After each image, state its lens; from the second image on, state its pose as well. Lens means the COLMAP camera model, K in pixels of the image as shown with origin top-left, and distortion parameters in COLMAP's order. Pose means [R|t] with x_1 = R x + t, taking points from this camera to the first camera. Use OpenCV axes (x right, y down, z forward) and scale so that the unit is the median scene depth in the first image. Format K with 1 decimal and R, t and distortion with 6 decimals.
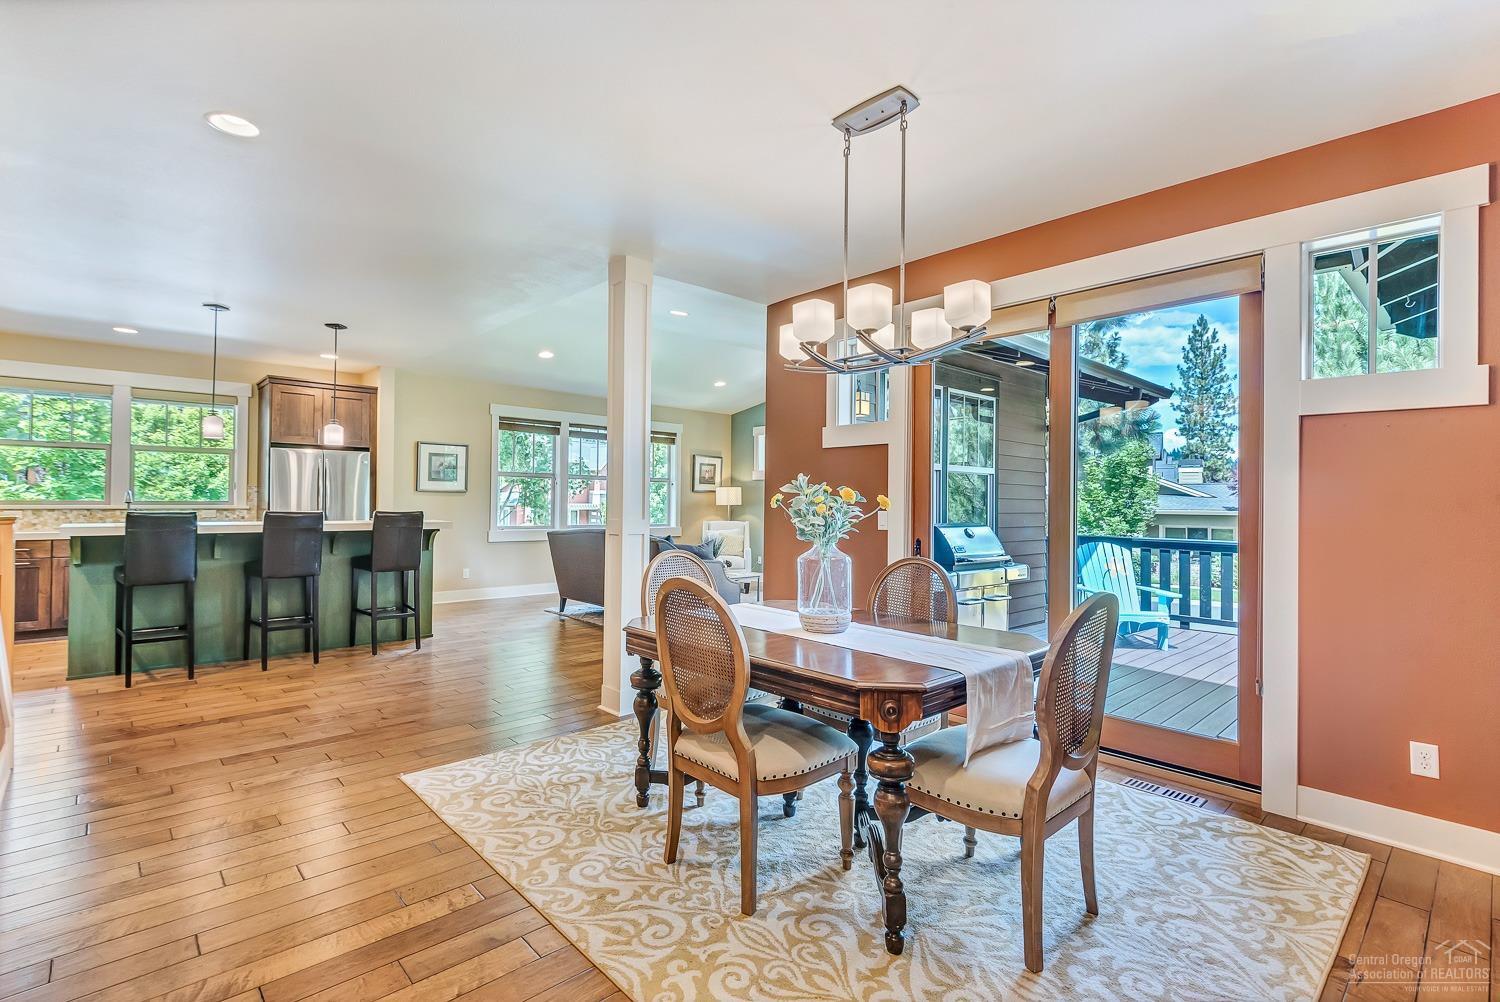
lens RADIAL K [[694.4, 0, 738.8], [0, 694.4, 492.6], [0, 0, 1]] dist [0.016975, -0.010686]
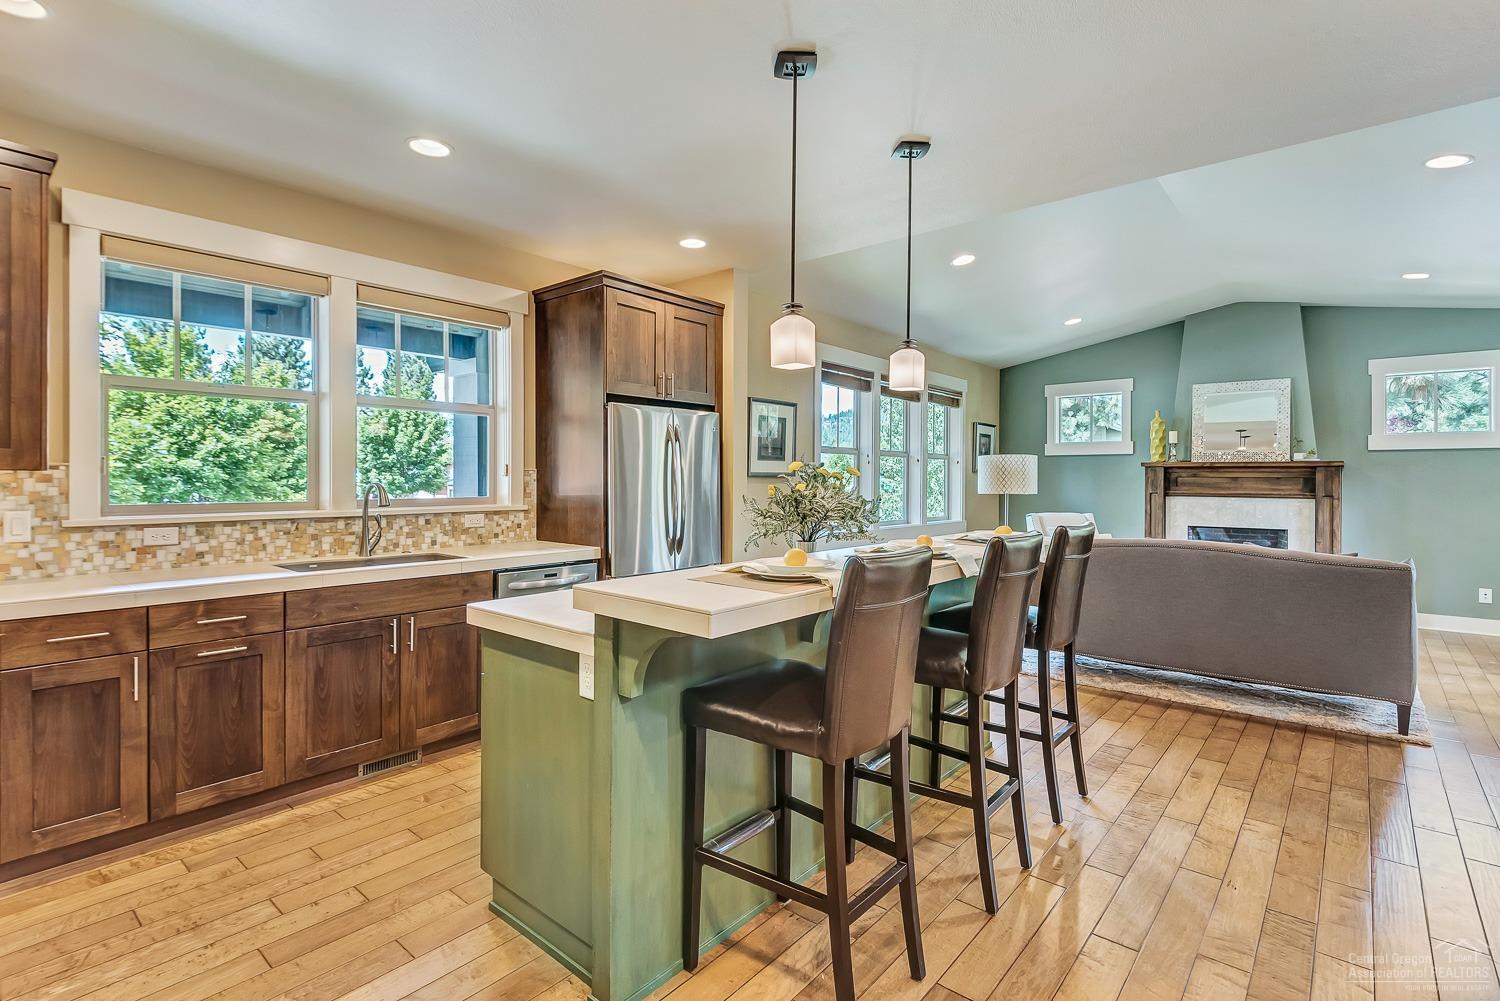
lens RADIAL K [[709.5, 0, 750.4], [0, 709.5, 475.2], [0, 0, 1]] dist [0.000011, -0.000097]
pose [[0.991970, -0.003380, 0.126425, -0.610841], [0.001227, 0.999853, 0.017104, -0.015260], [-0.126464, -0.016812, 0.991829, 0.410749]]
